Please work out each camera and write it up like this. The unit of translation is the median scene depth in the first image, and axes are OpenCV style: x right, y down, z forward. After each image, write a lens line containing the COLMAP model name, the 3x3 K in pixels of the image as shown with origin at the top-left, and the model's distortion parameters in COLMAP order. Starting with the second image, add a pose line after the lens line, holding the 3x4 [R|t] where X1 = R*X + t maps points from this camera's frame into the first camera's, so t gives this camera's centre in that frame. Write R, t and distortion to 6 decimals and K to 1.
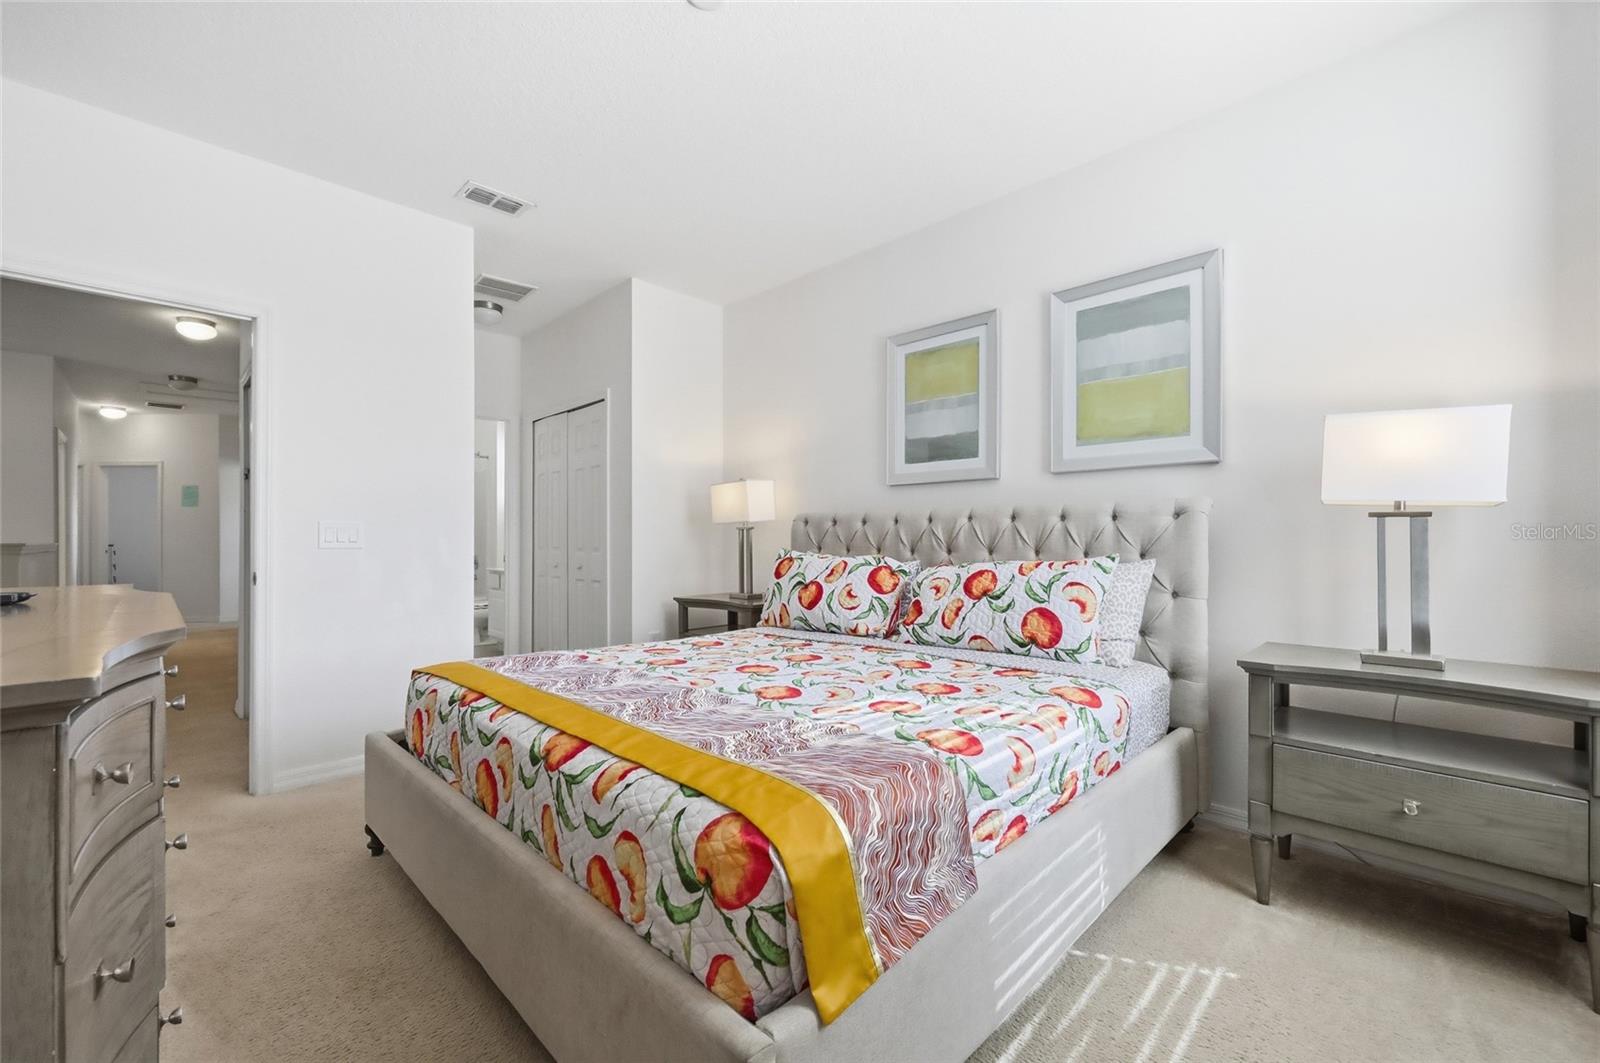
lens RADIAL K [[679.1, 0, 800.0], [0, 679.1, 531.5], [0, 0, 1]] dist [0.097190, 0.000031]
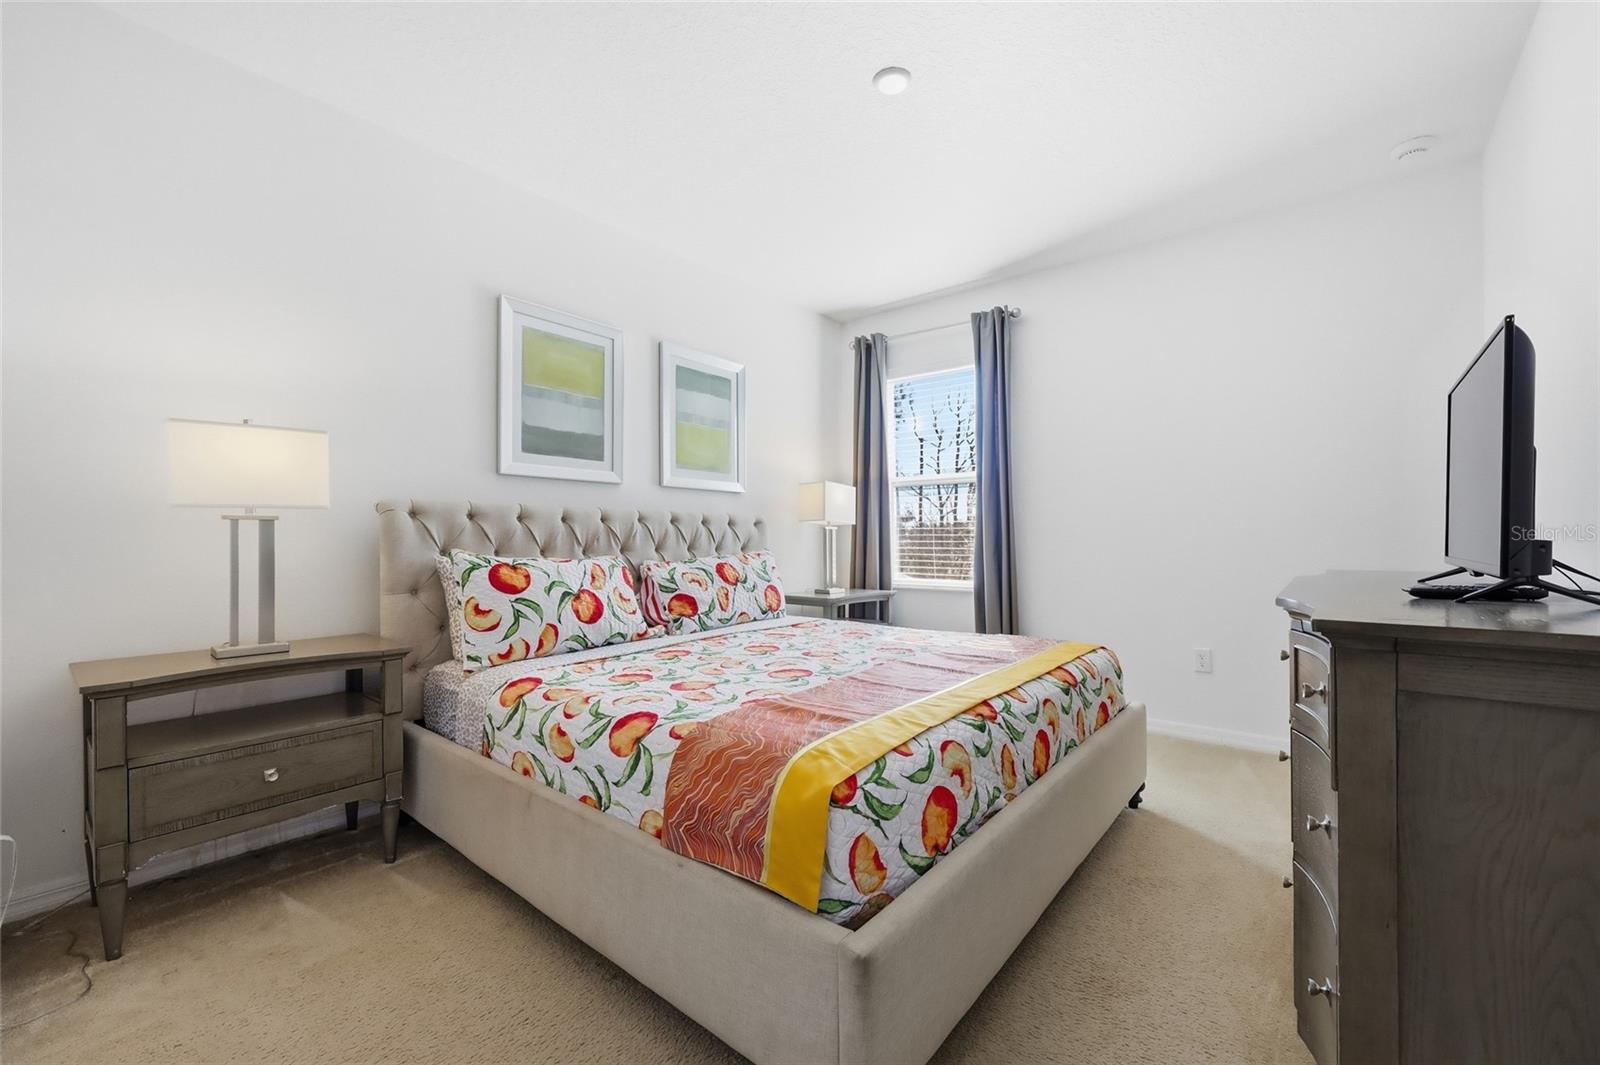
lens RADIAL K [[656.1, 0, 804.2], [0, 656.1, 544.6], [0, 0, 1]] dist [-0.002669, 0.000006]
pose [[-0.085613, -0.008897, 0.996289, -0.791116], [-0.004199, 0.999954, 0.008569, 0.010771], [-0.996320, -0.003450, -0.085646, 0.798200]]
